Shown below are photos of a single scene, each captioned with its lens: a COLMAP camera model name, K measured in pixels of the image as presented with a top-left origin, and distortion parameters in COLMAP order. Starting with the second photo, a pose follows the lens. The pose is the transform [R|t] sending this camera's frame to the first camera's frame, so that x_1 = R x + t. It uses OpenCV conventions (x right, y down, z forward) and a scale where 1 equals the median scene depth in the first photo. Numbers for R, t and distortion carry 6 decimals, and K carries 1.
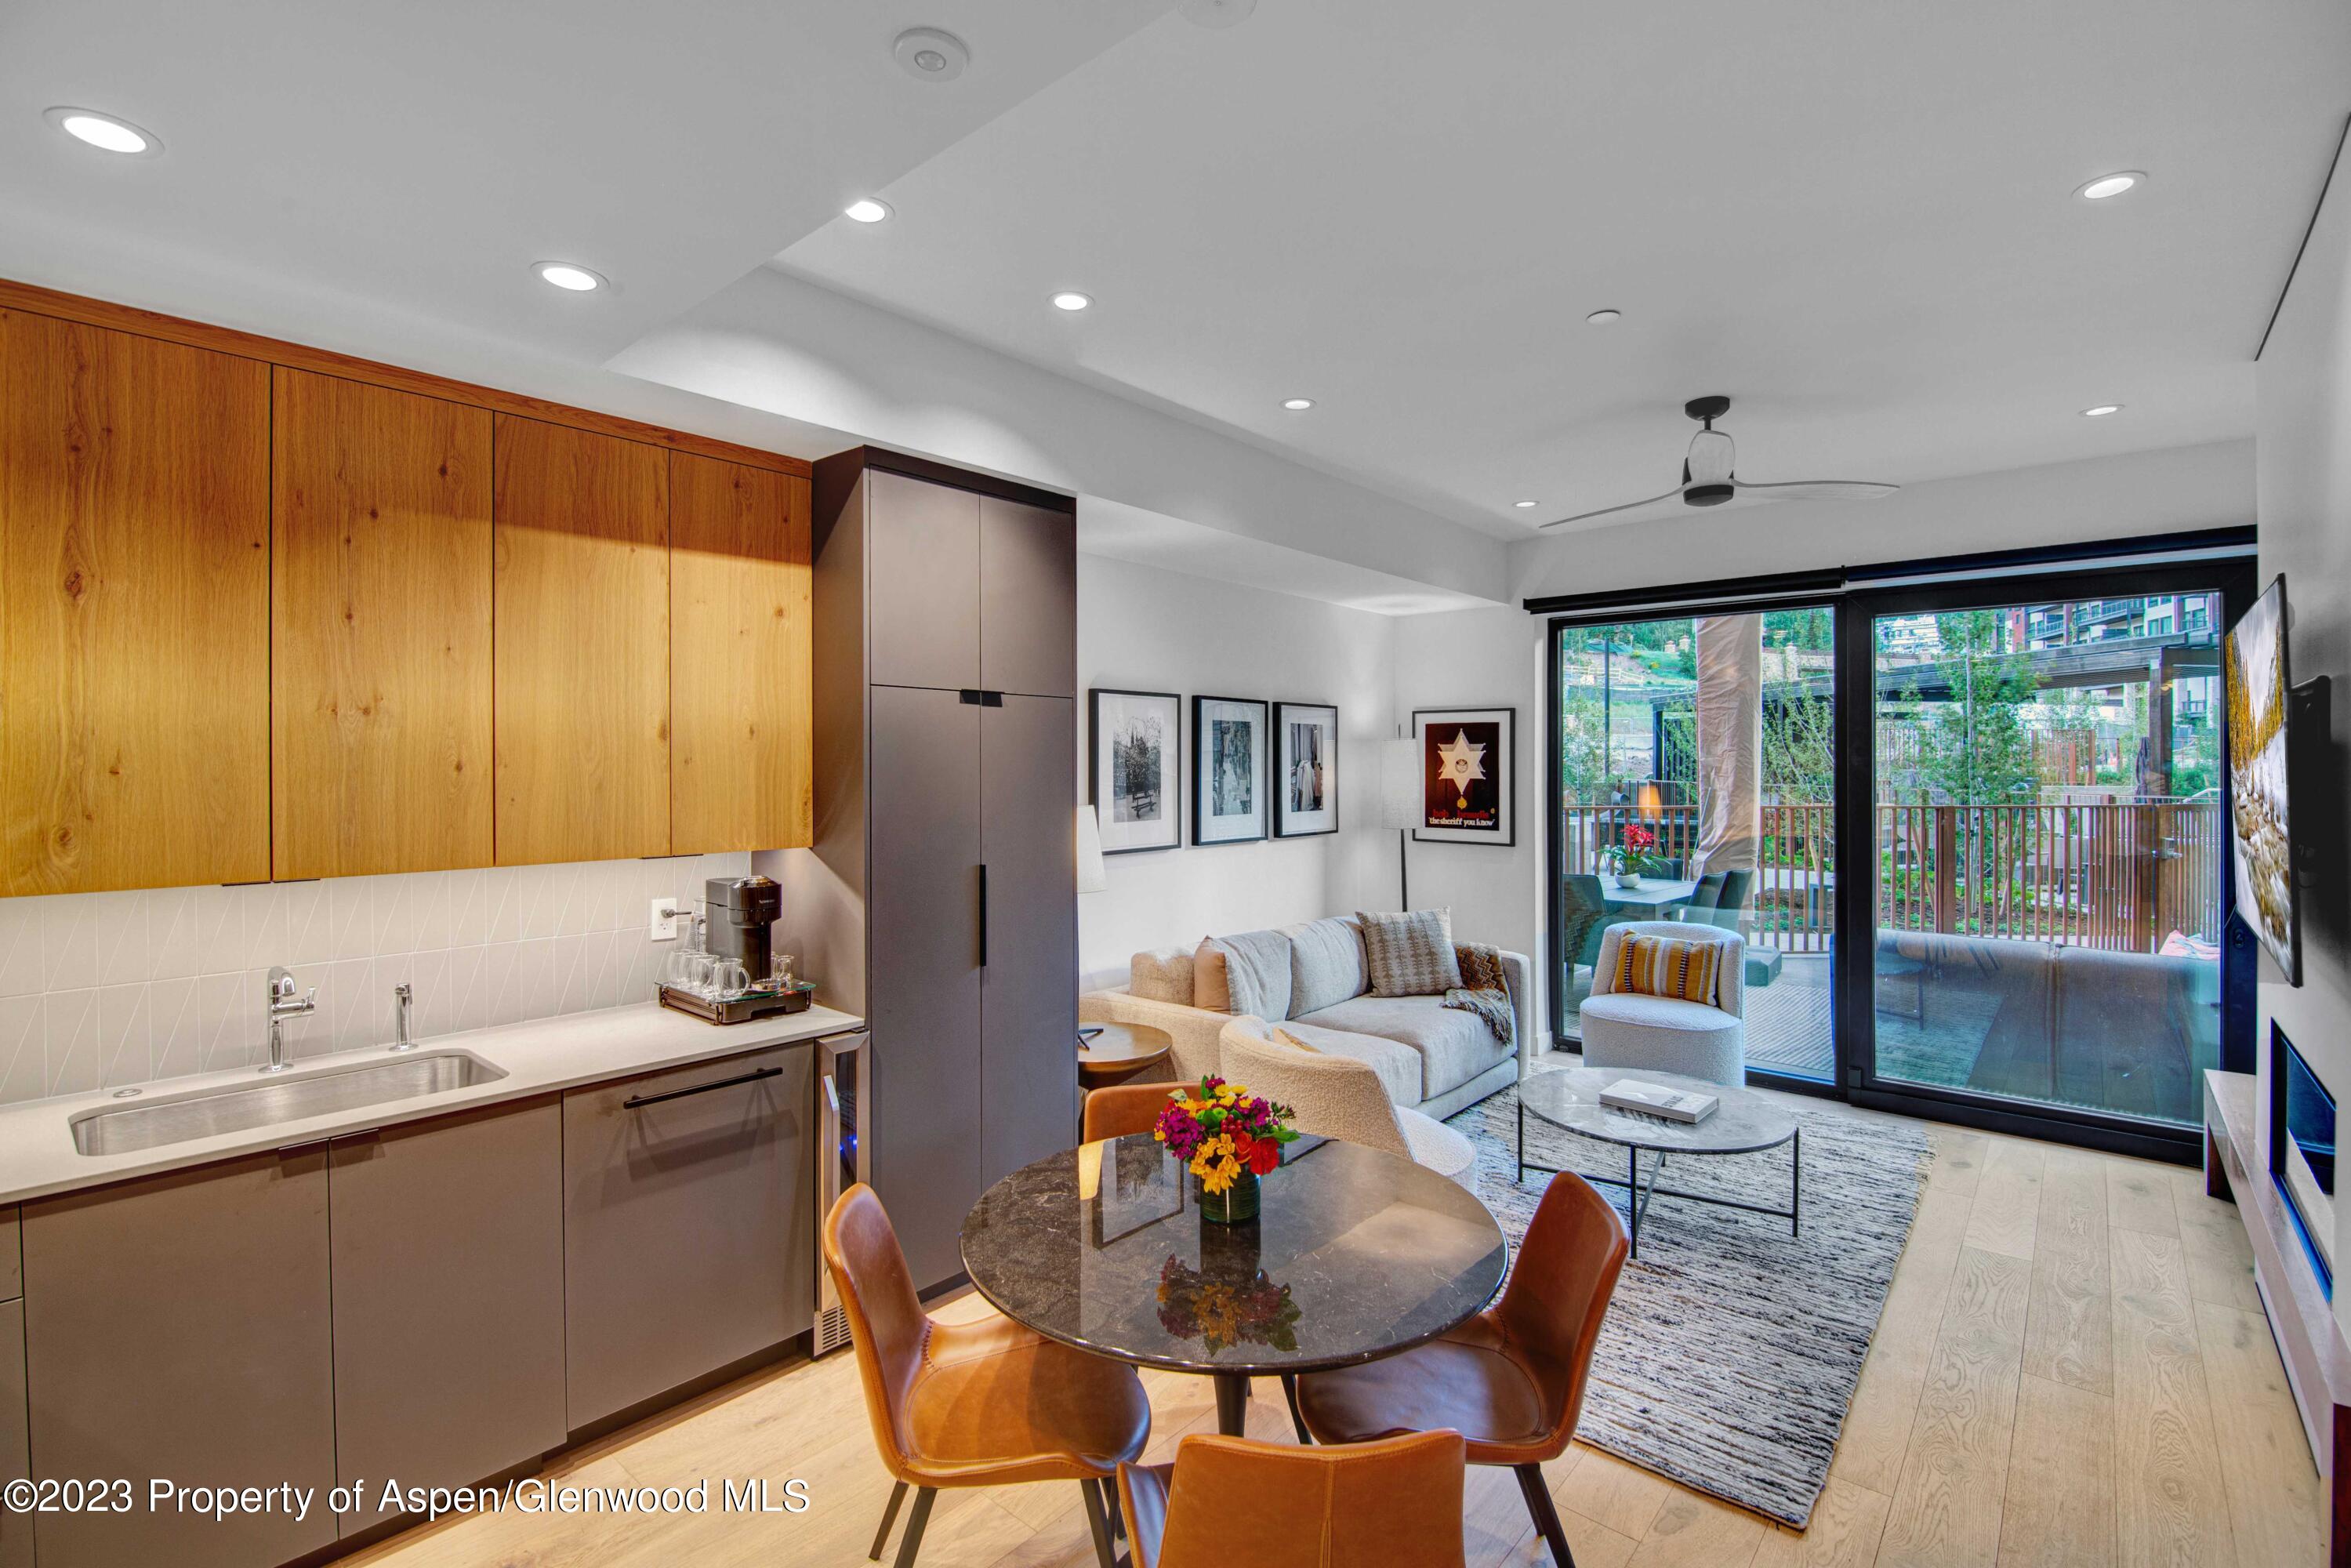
lens RADIAL K [[1072.1, 0, 1174.8], [0, 1072.1, 768.1], [0, 0, 1]] dist [-0.002220, -0.007128]
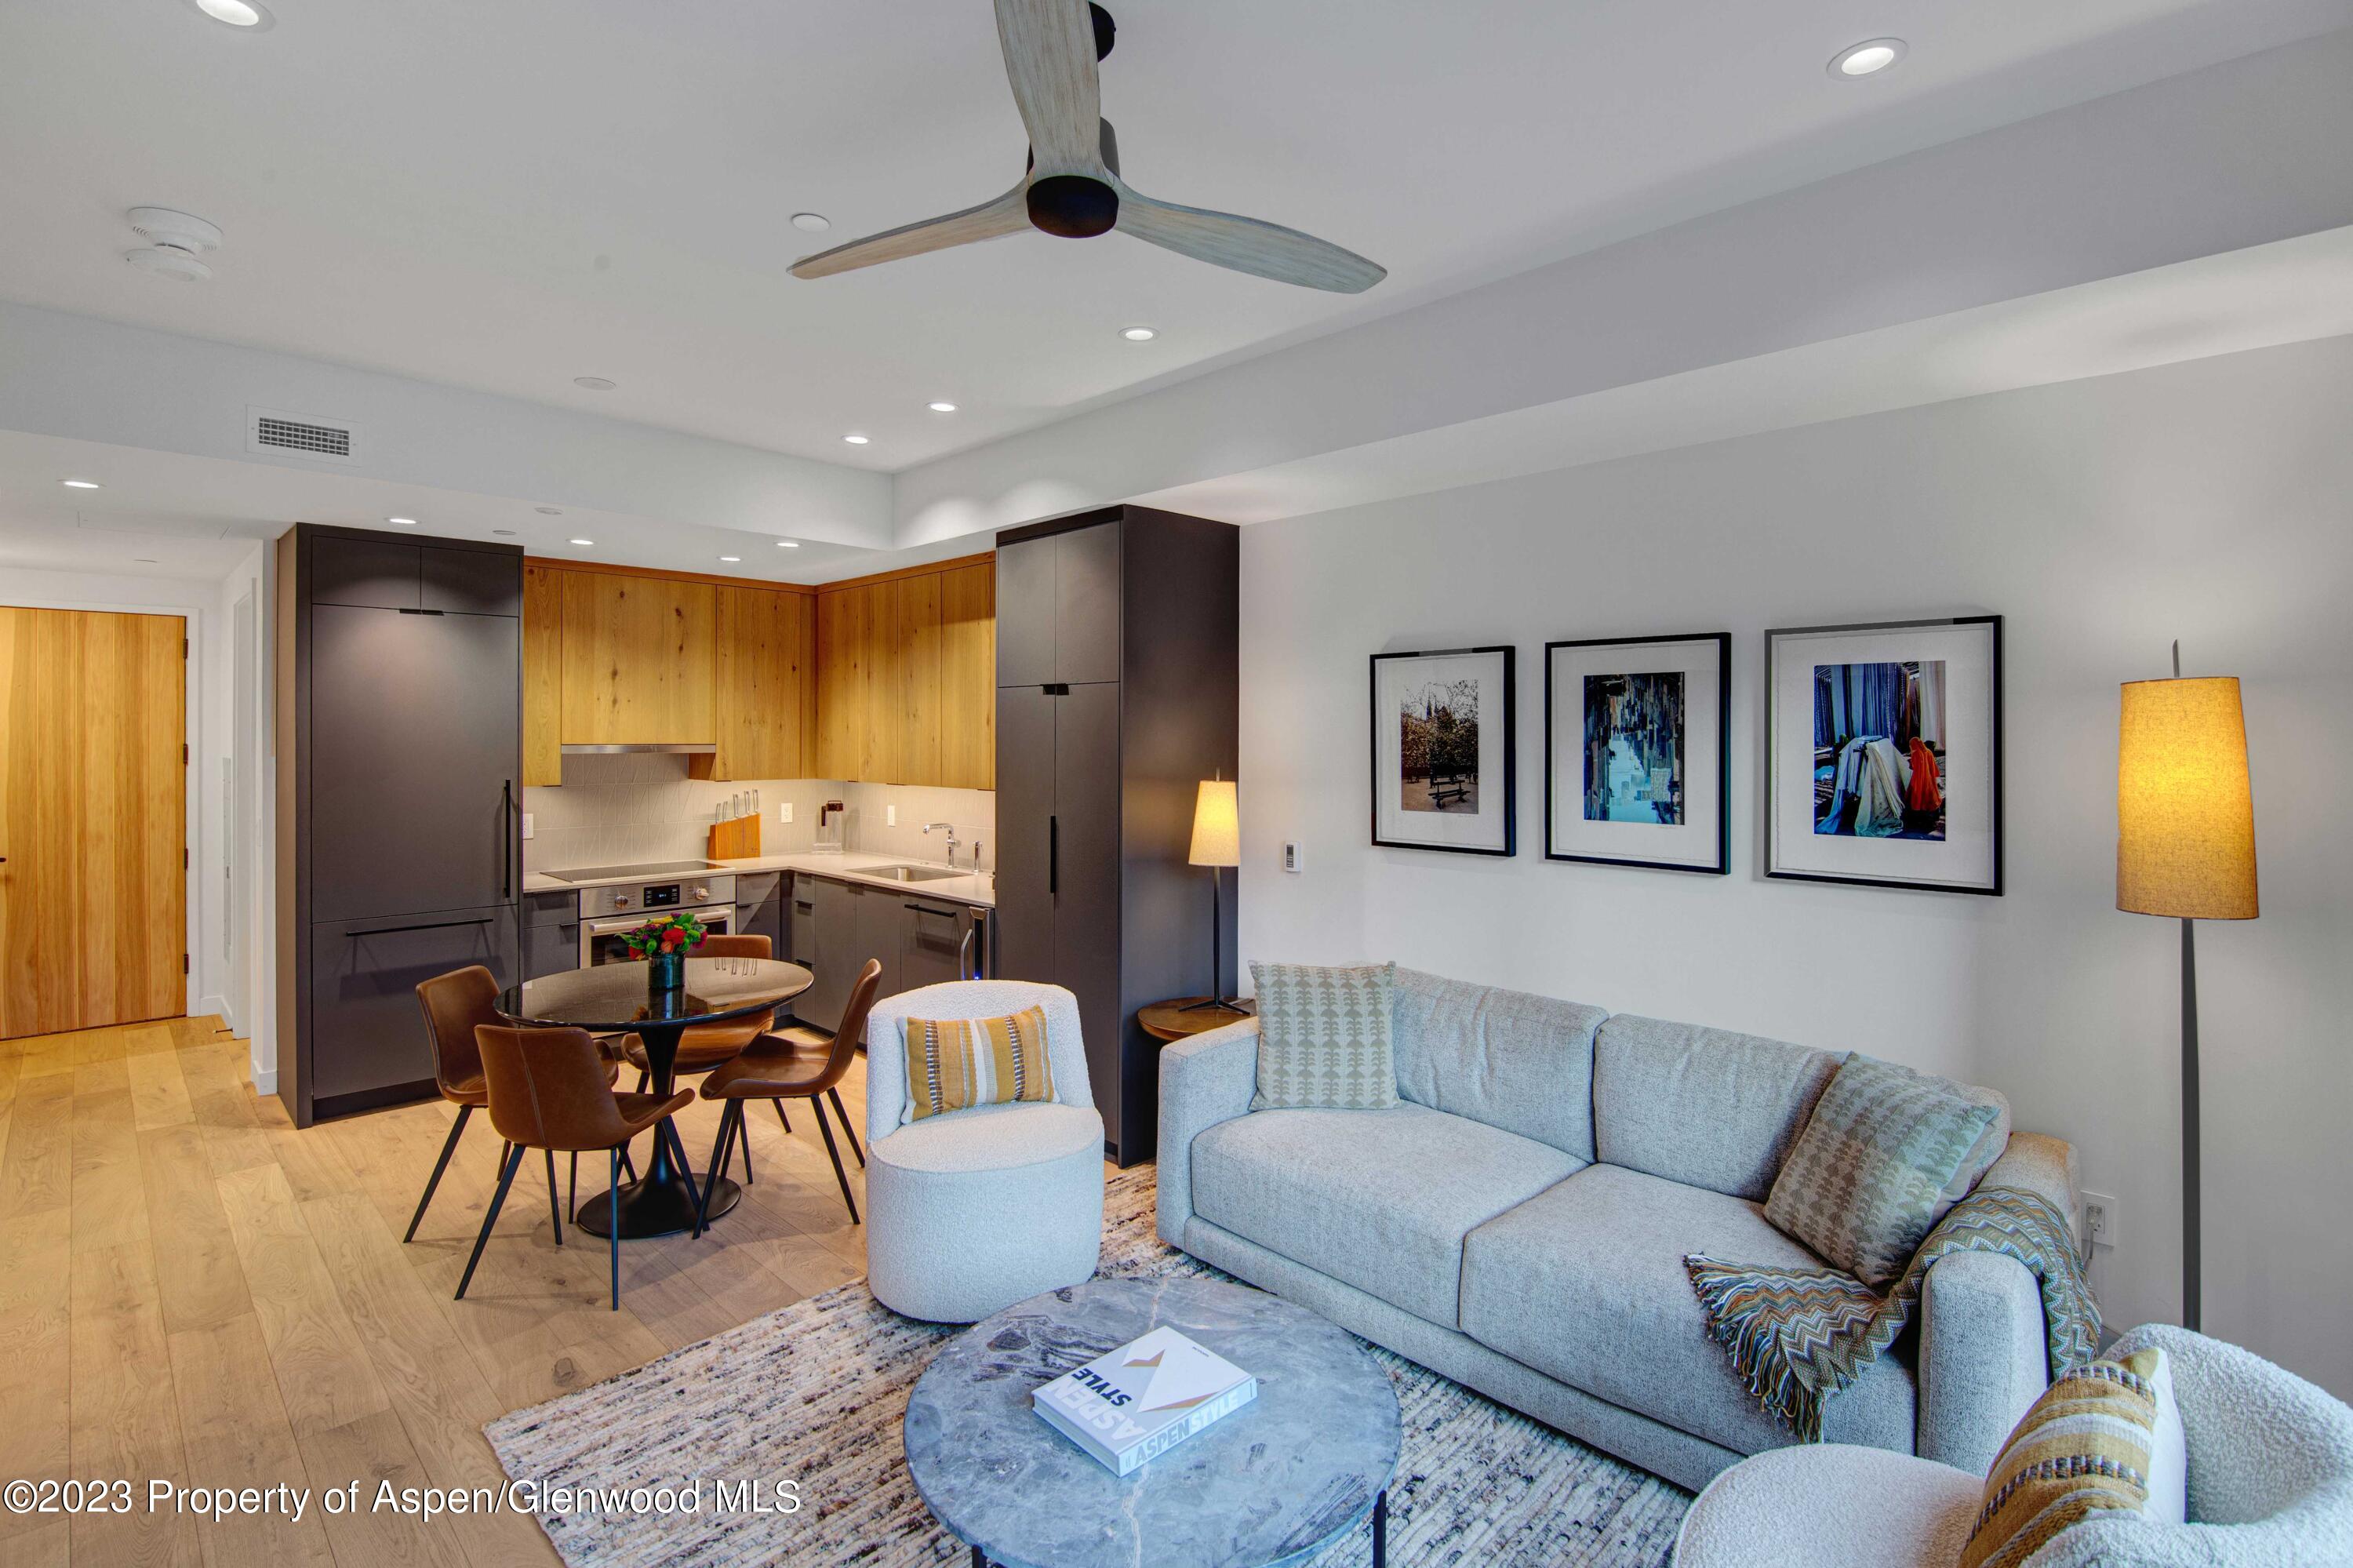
lens RADIAL K [[1146.2, 0, 1196.7], [0, 1146.2, 739.4], [0, 0, 1]] dist [-0.000031, -0.008393]
pose [[-0.080621, 0.003934, -0.996737, 1.264788], [-0.004804, 0.999979, 0.004335, -0.011337], [0.996733, 0.005138, -0.080600, 1.350377]]
